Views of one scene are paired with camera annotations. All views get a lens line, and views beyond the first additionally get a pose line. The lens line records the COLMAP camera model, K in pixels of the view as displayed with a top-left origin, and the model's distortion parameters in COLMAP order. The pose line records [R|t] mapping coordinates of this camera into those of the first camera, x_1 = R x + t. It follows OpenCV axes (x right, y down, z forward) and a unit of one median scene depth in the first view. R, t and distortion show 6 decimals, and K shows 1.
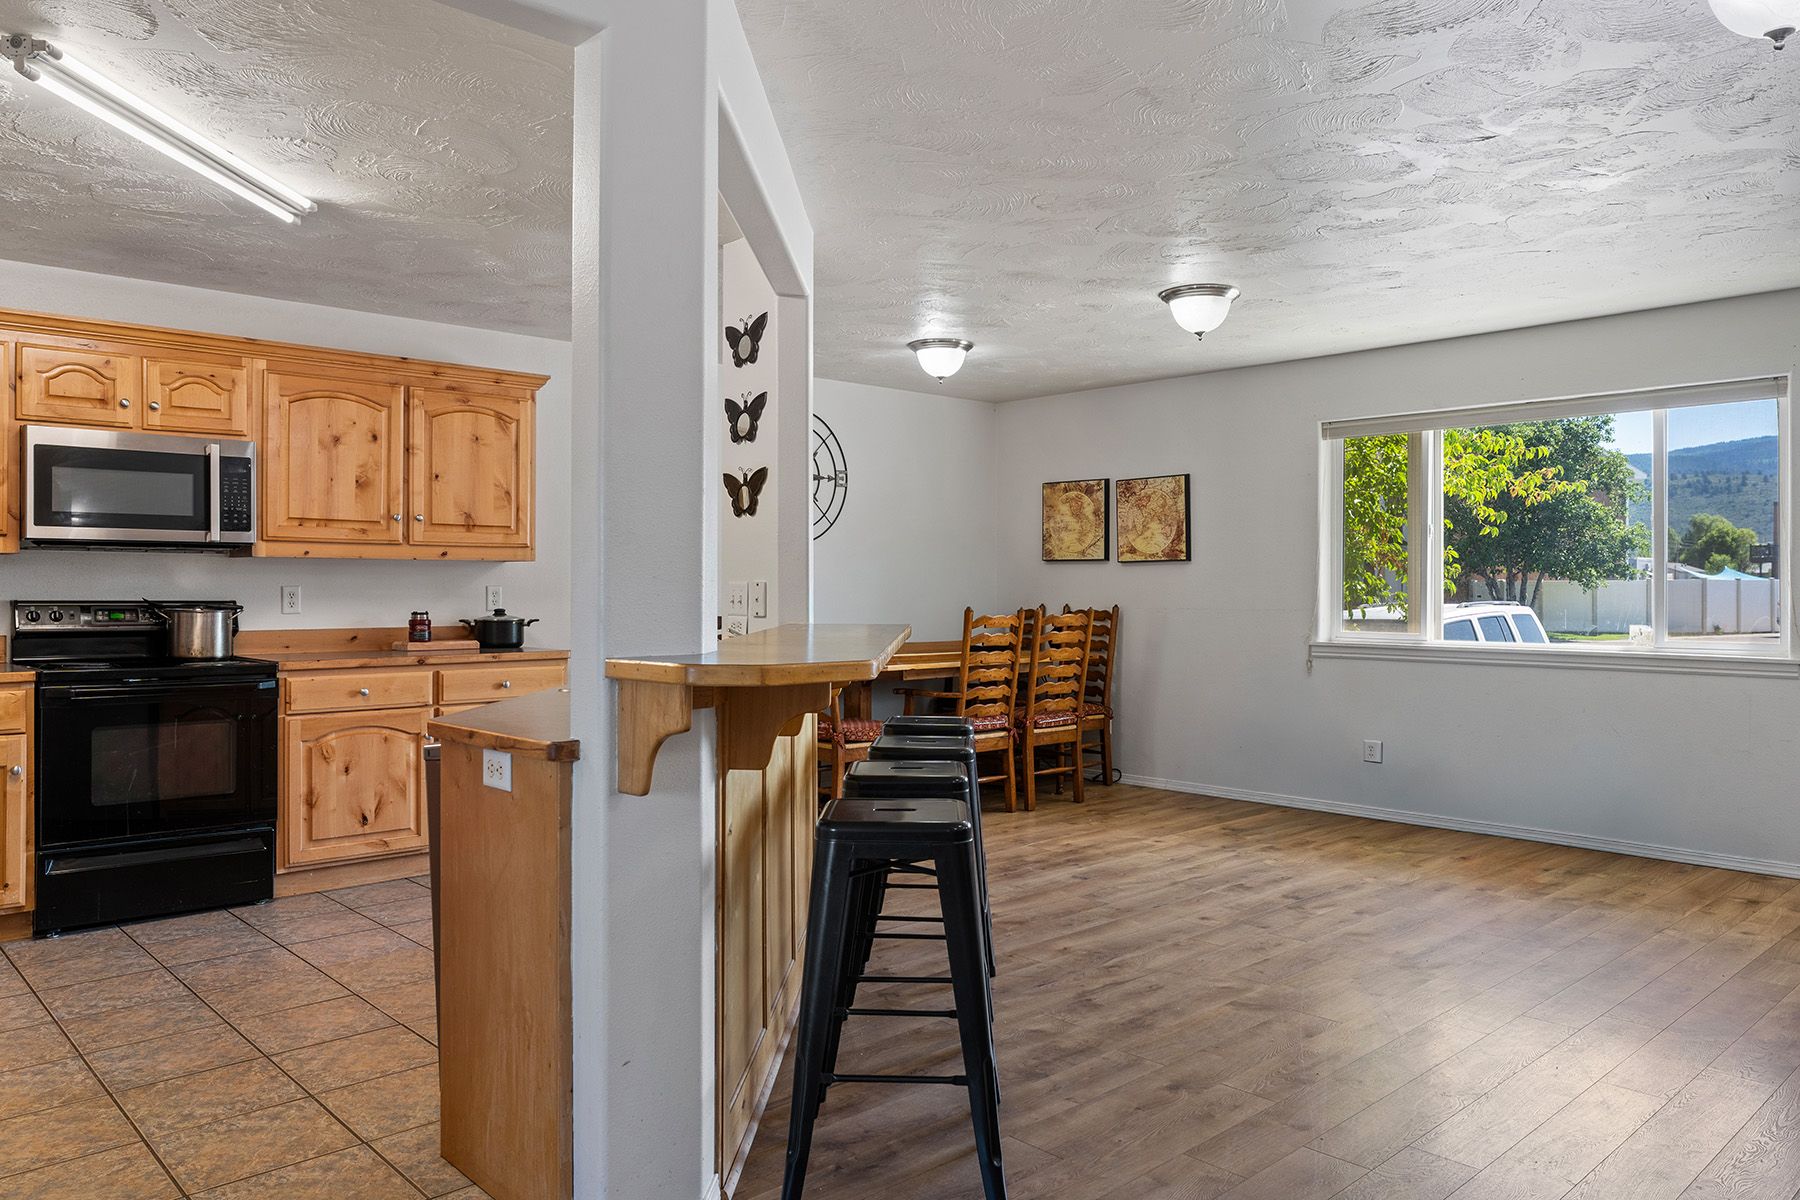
lens RADIAL K [[1253.8, 0, 902.2], [0, 1253.8, 585.6], [0, 0, 1]] dist [-0.001970, 0.000485]
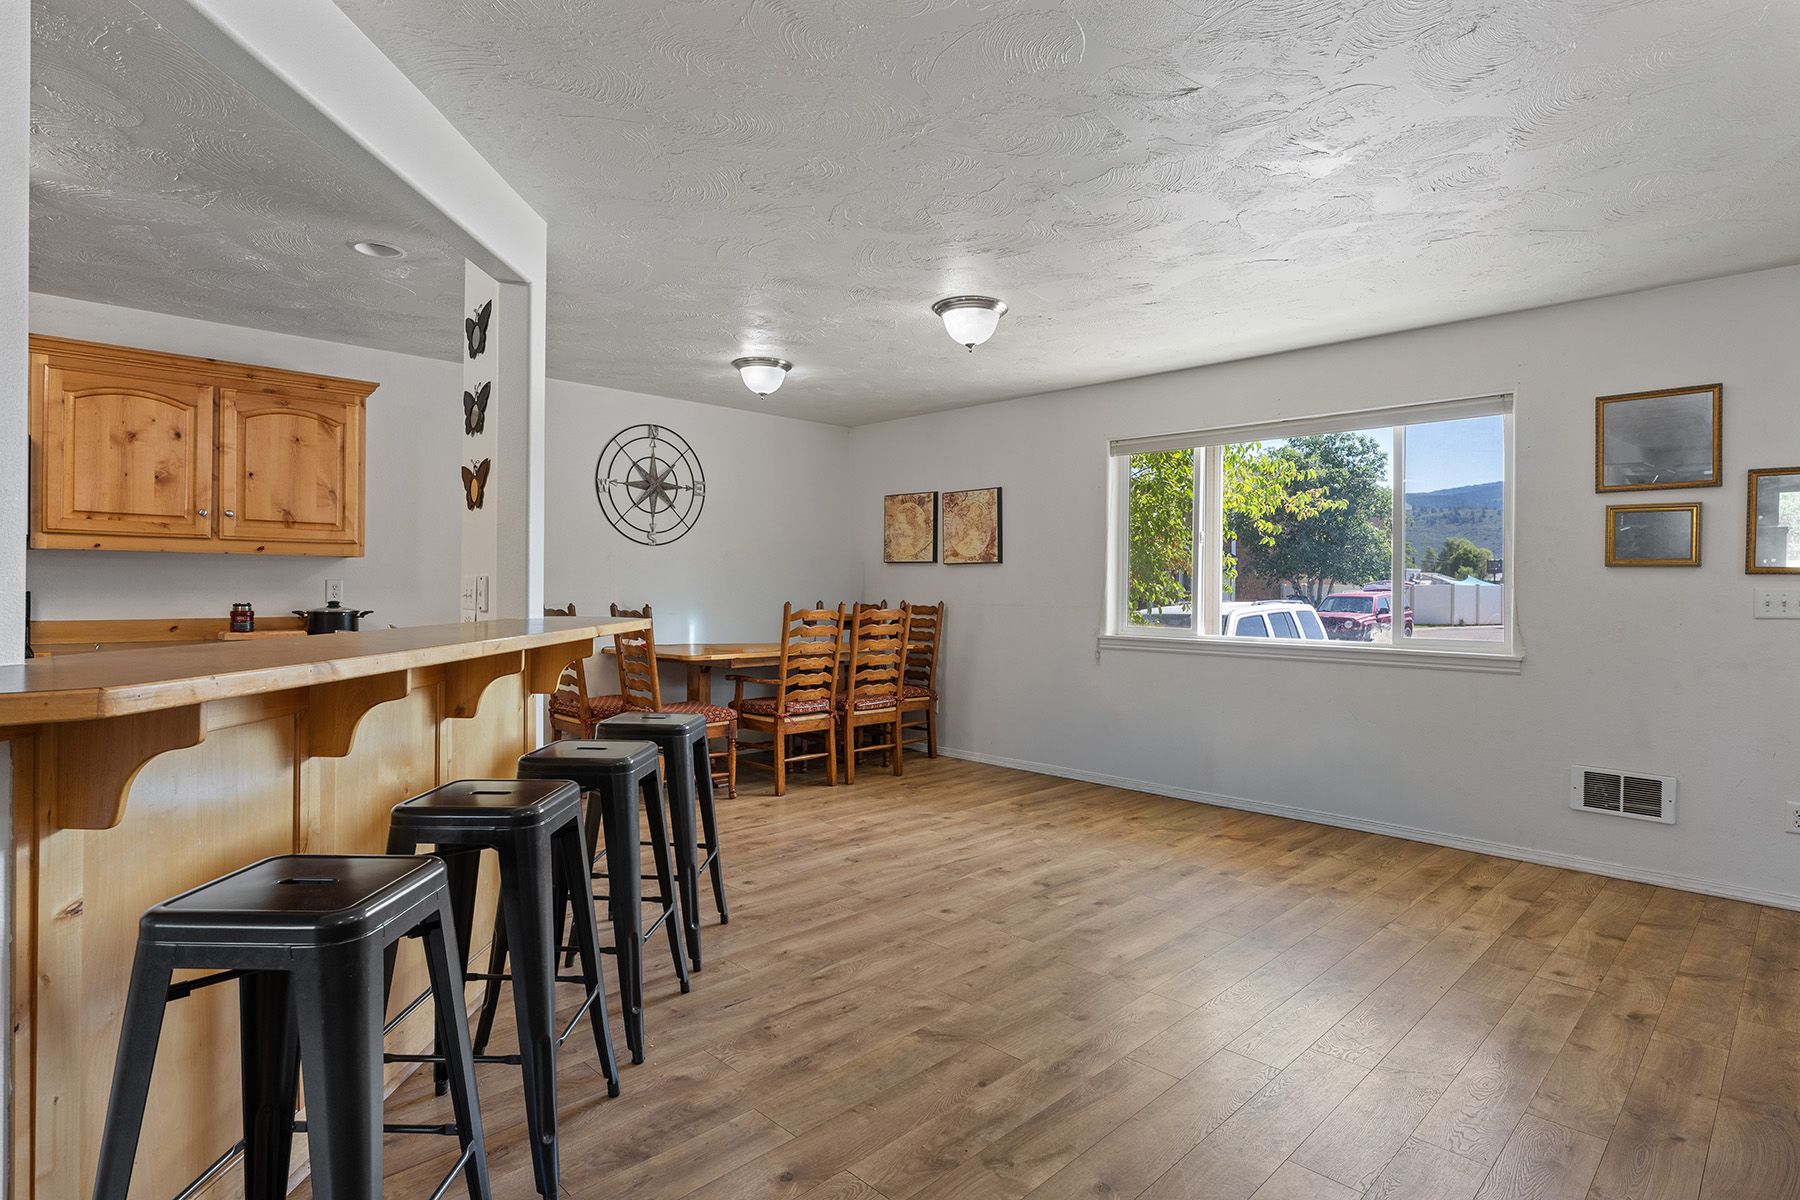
lens RADIAL K [[929.1, 0, 901.9], [0, 929.1, 589.0], [0, 0, 1]] dist [-0.003889, 0.000260]
pose [[0.999454, 0.007440, 0.032187, 0.148779], [-0.007567, 0.999964, 0.003821, 0.001581], [-0.032158, -0.004062, 0.999475, 0.207441]]
